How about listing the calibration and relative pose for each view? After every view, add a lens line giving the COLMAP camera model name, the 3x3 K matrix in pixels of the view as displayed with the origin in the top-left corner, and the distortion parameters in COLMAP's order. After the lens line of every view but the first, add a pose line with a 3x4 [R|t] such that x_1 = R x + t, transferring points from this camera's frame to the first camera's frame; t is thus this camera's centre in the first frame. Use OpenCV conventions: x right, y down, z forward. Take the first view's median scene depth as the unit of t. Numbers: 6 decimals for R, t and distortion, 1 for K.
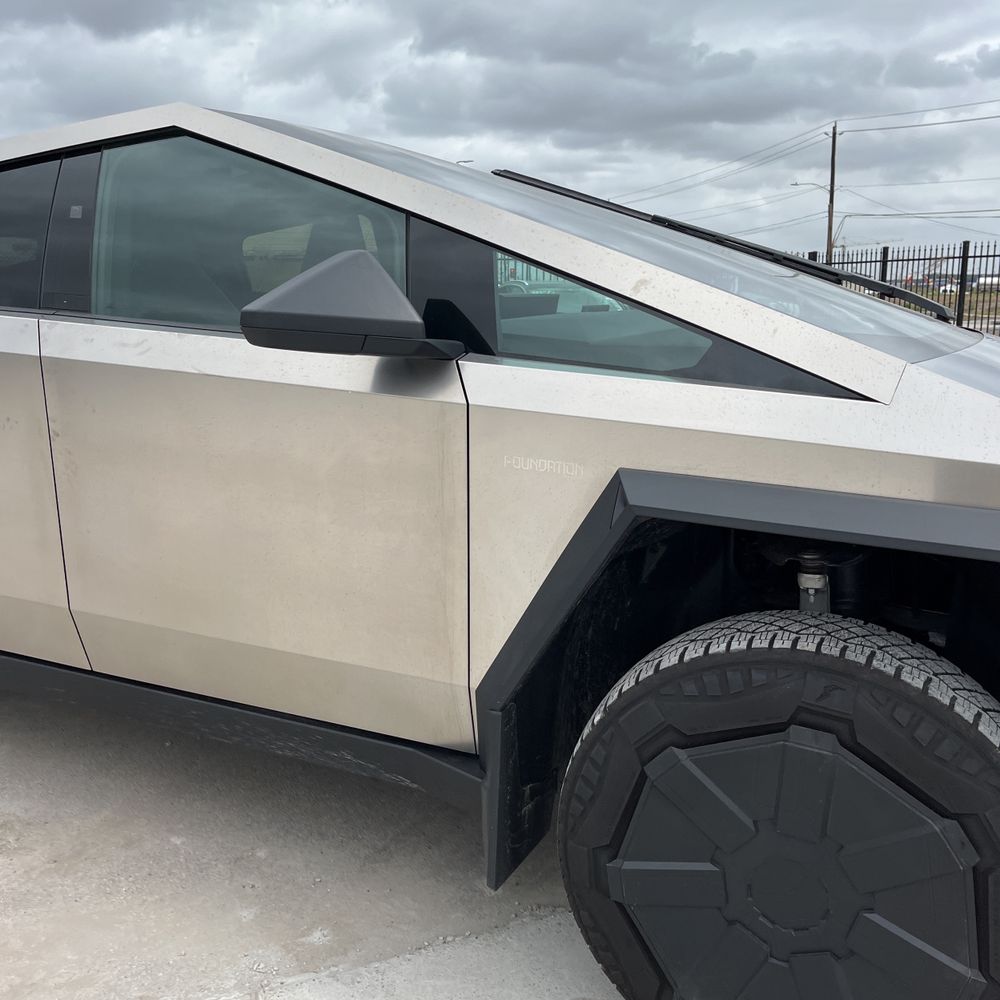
lens RADIAL K [[966.3, 0, 519.2], [0, 966.3, 480.0], [0, 0, 1]] dist [0.071425, -0.114800]
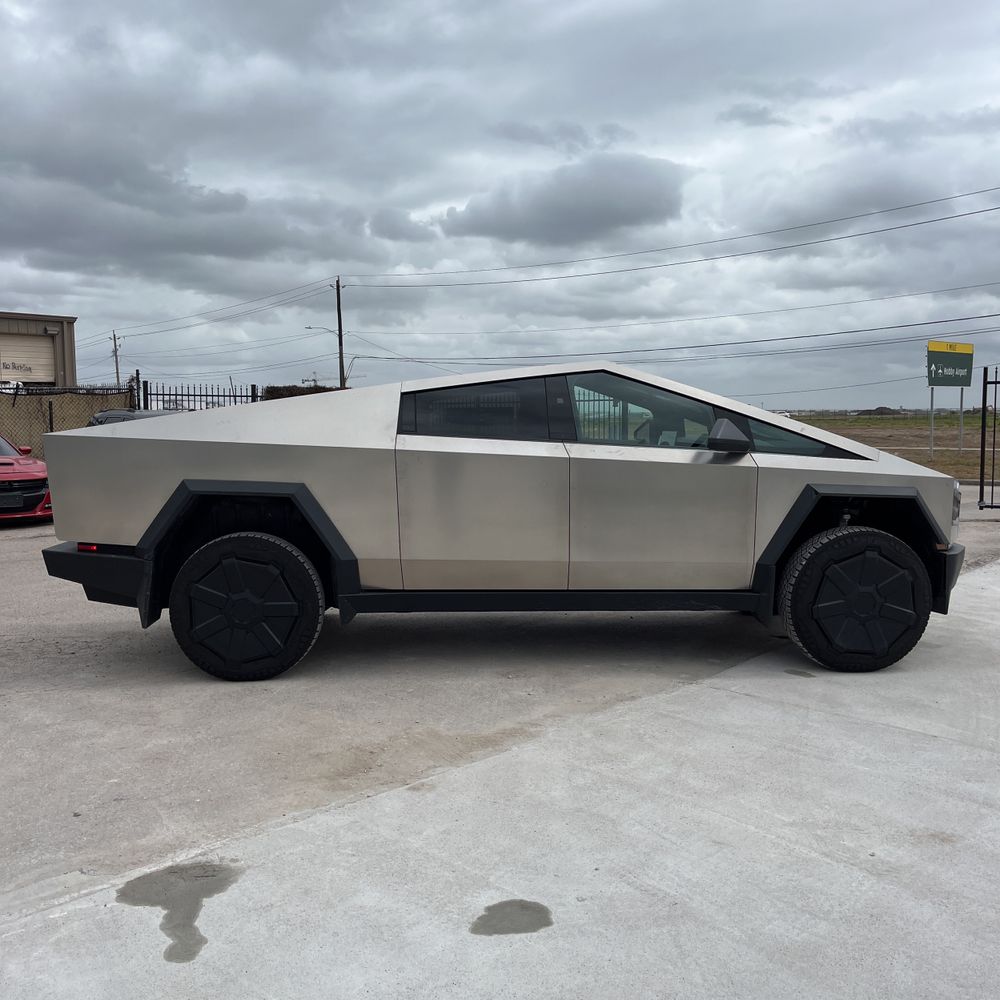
lens RADIAL K [[1005.8, 0, 499.2], [0, 1005.8, 506.4], [0, 0, 1]] dist [0.040315, -0.022824]
pose [[0.883948, -0.038103, 0.466031, -1.829925], [0.088192, 0.992372, -0.086142, 0.201240], [-0.459193, 0.117246, 0.880565, -1.163460]]
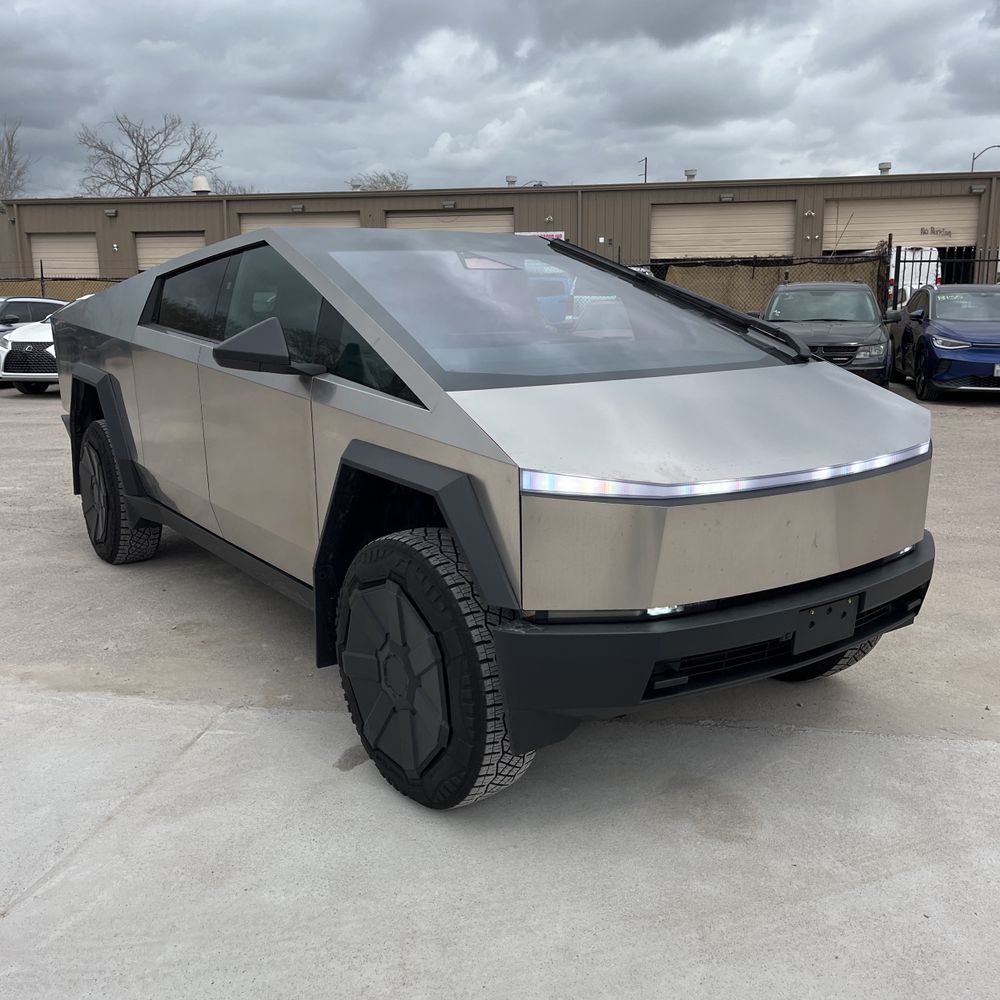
lens RADIAL K [[1035.6, 0, 562.9], [0, 1035.6, 459.7], [0, 0, 1]] dist [0.000689, -0.014575]
pose [[0.878774, 0.075194, -0.471277, 1.064645], [-0.086399, 0.996258, -0.002149, 0.001162], [0.469352, 0.042606, 0.881983, -0.417824]]
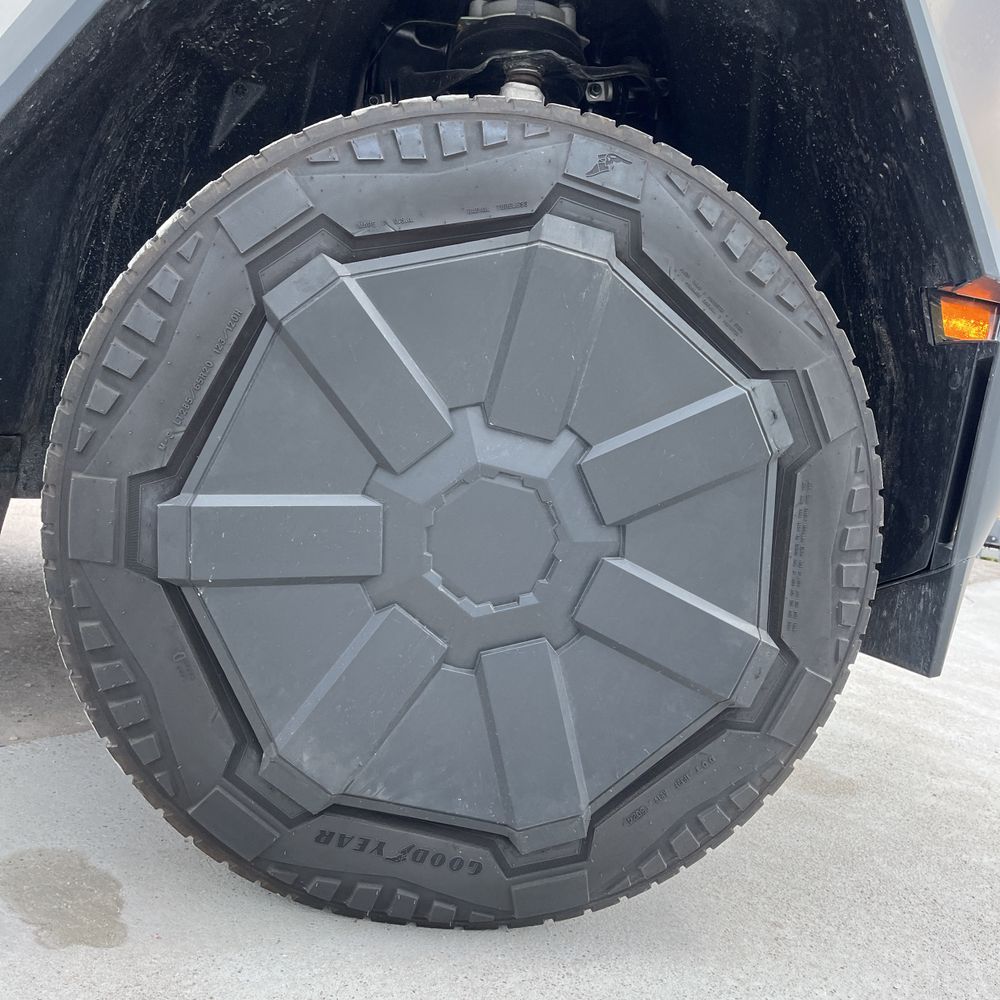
lens RADIAL K [[989.3, 0, 500.0], [0, 989.3, 500.0], [0, 0, 1]] dist [0.033080, -0.021205]
pose [[0.838463, 0.095808, 0.536471, -0.029793], [-0.067368, 0.995096, -0.072422, 0.321375], [-0.540779, 0.024582, 0.840806, 0.360690]]
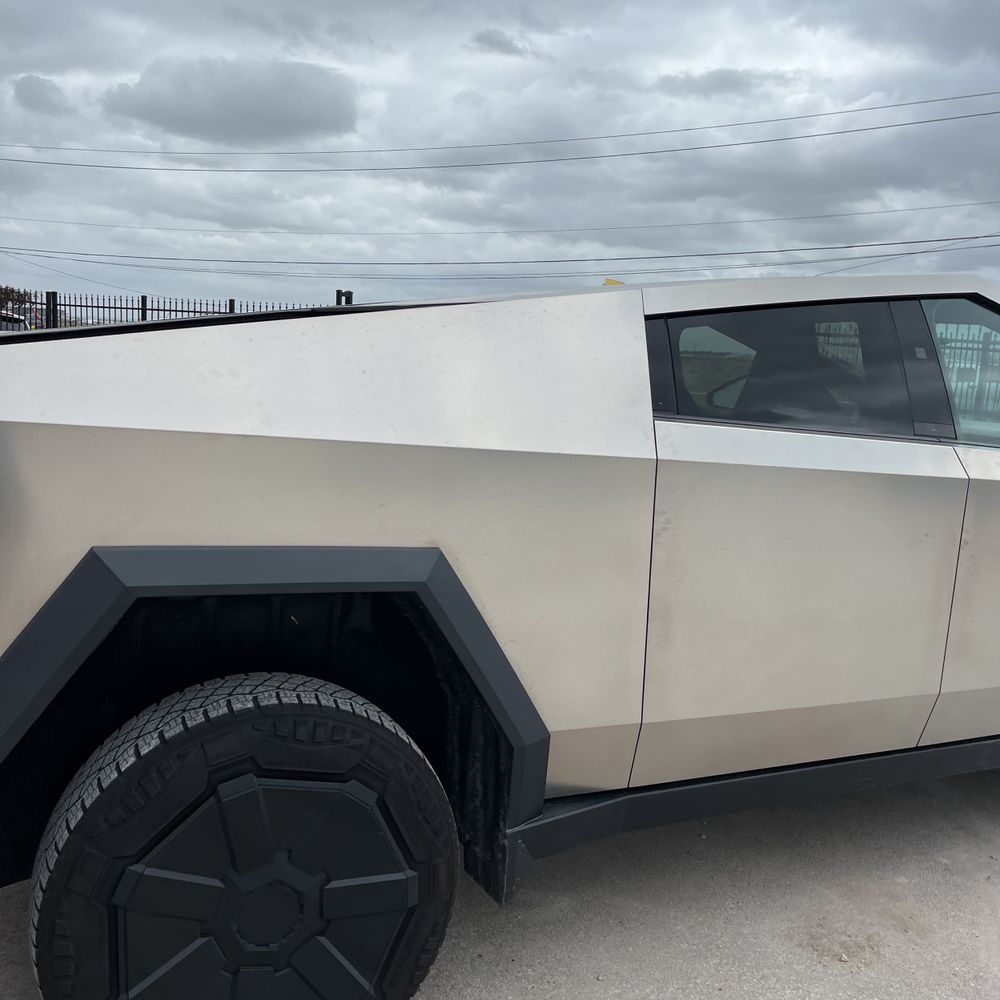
lens RADIAL K [[1009.1, 0, 514.3], [0, 1009.1, 481.4], [0, 0, 1]] dist [0.013041, 0.020357]
pose [[0.643107, -0.060633, 0.763372, -1.746100], [0.092586, 0.995704, 0.001087, -0.171610], [-0.760158, 0.069979, 0.645958, 0.613759]]
